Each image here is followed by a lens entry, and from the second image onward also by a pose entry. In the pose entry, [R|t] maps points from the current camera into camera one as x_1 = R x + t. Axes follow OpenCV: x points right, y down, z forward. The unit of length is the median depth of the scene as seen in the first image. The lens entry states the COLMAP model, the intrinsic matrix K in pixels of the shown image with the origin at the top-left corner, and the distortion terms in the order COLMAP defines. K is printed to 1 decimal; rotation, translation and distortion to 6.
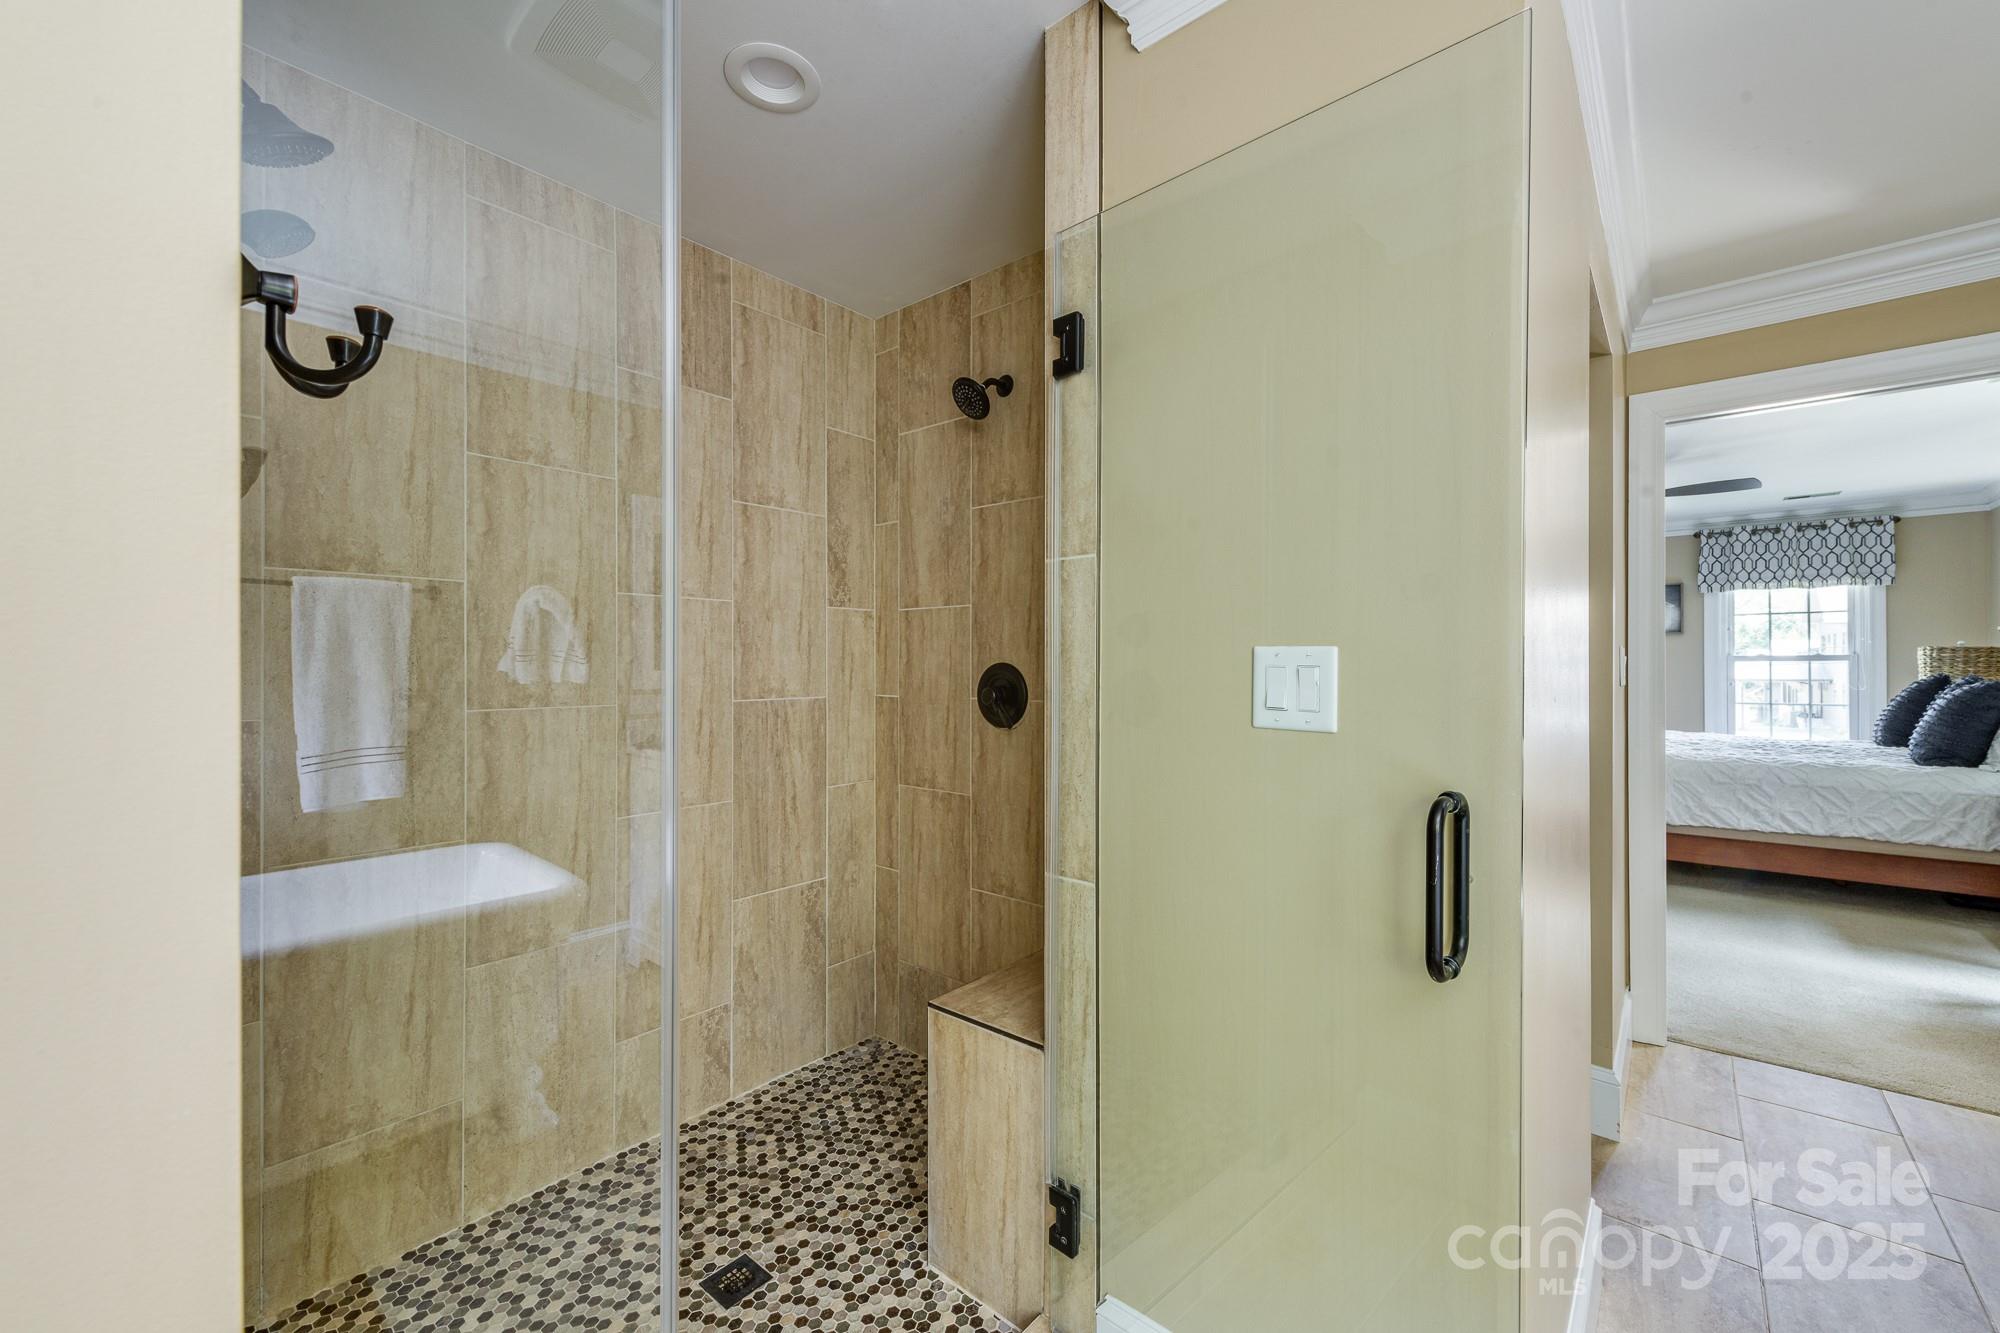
lens RADIAL K [[785.6, 0, 1004.2], [0, 785.6, 666.7], [0, 0, 1]] dist [0.003185, -0.000276]
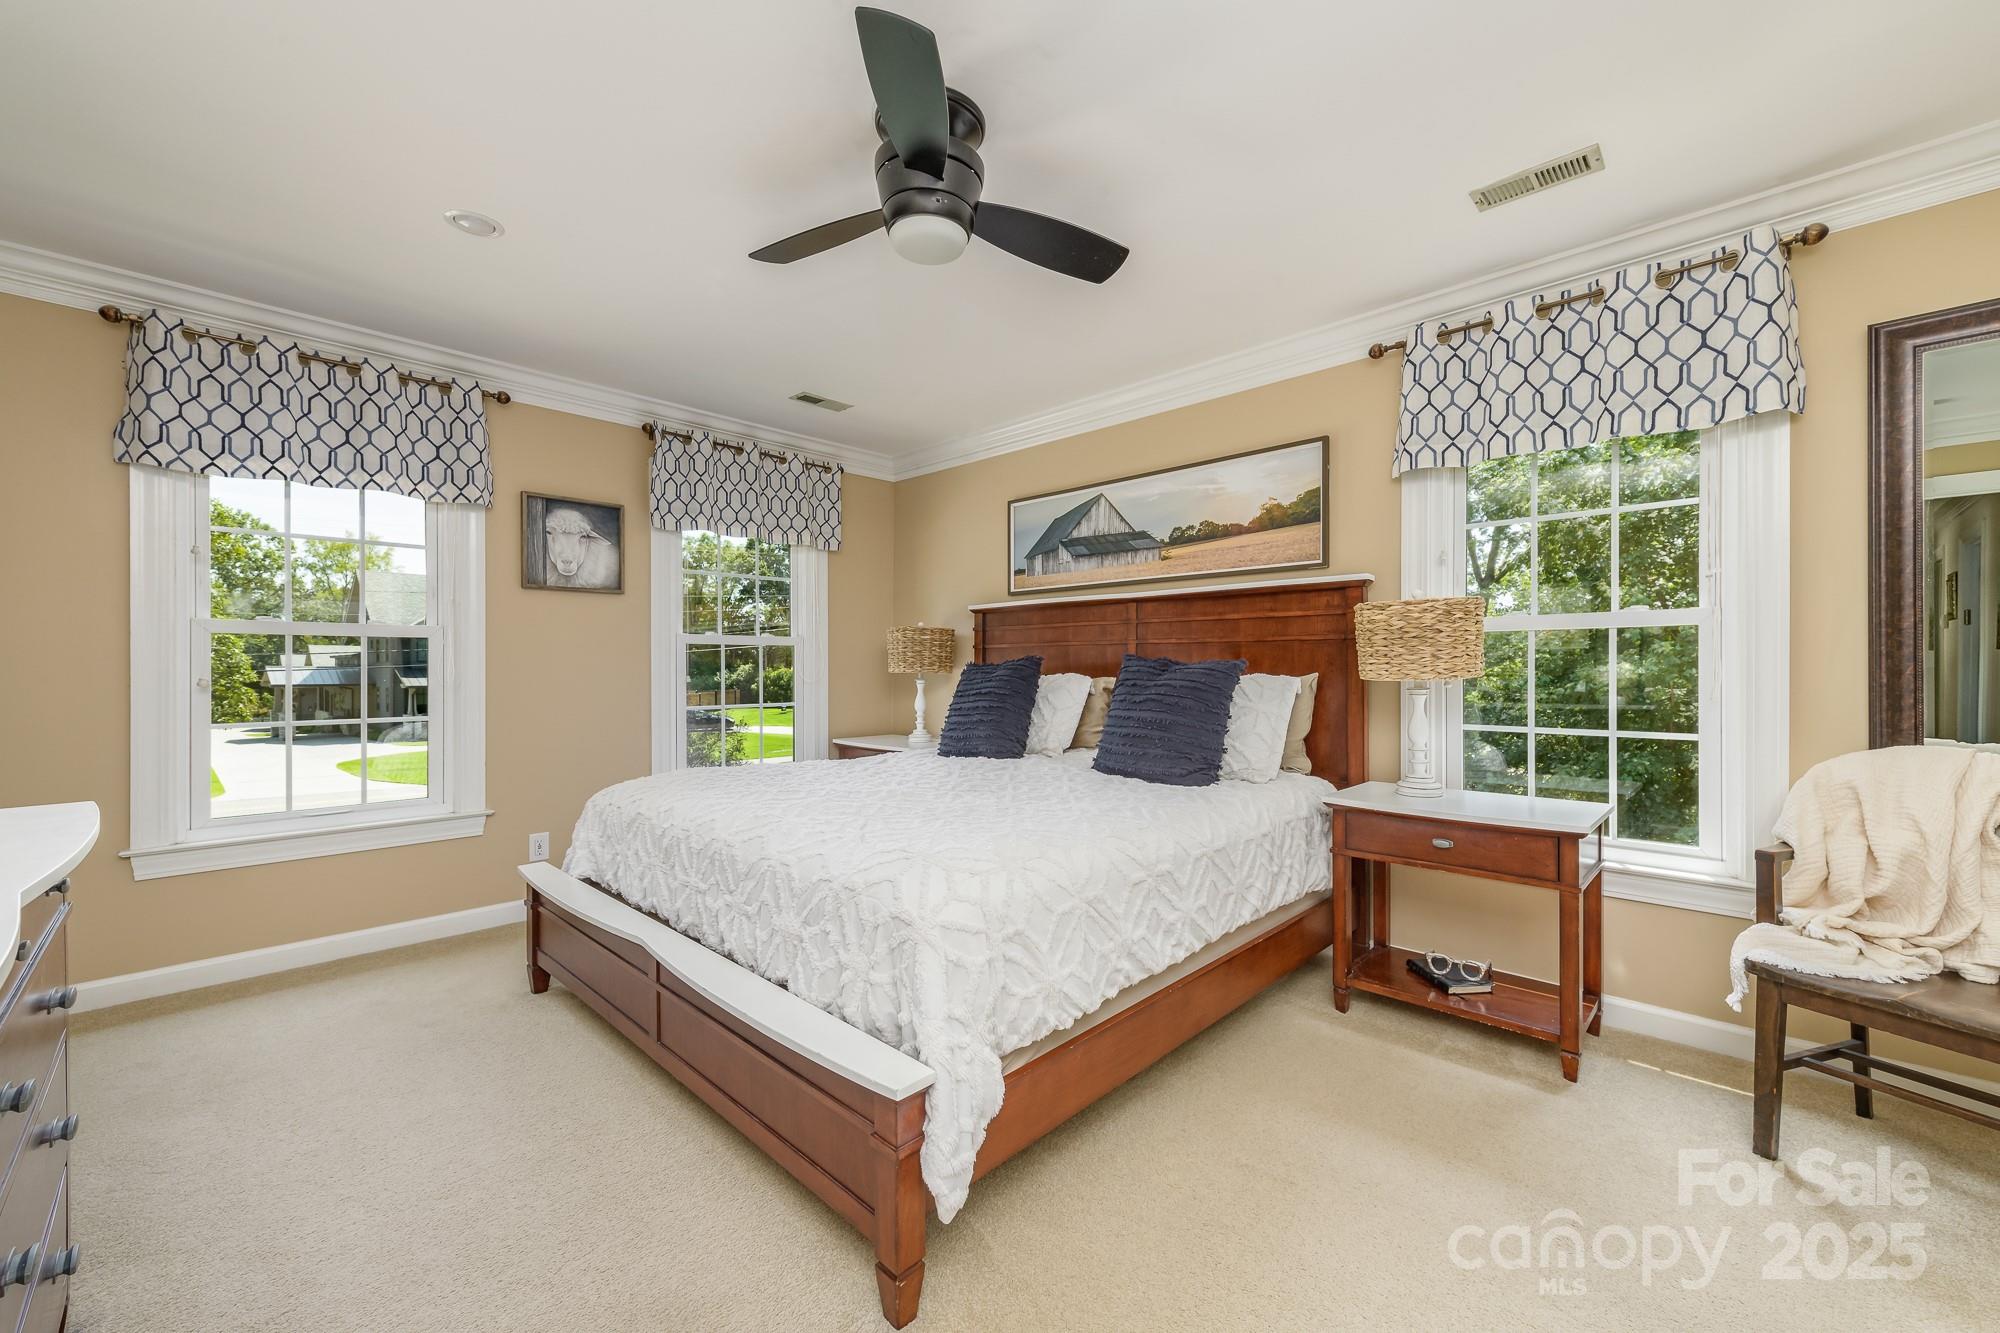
lens RADIAL K [[785.6, 0, 1004.5], [0, 785.6, 673.2], [0, 0, 1]] dist [0.003185, -0.000276]
pose [[0.061462, 0.001180, 0.998109, 0.330788], [0.002930, 0.999995, -0.001363, 0.020917], [-0.998105, 0.003008, 0.061458, 0.756634]]
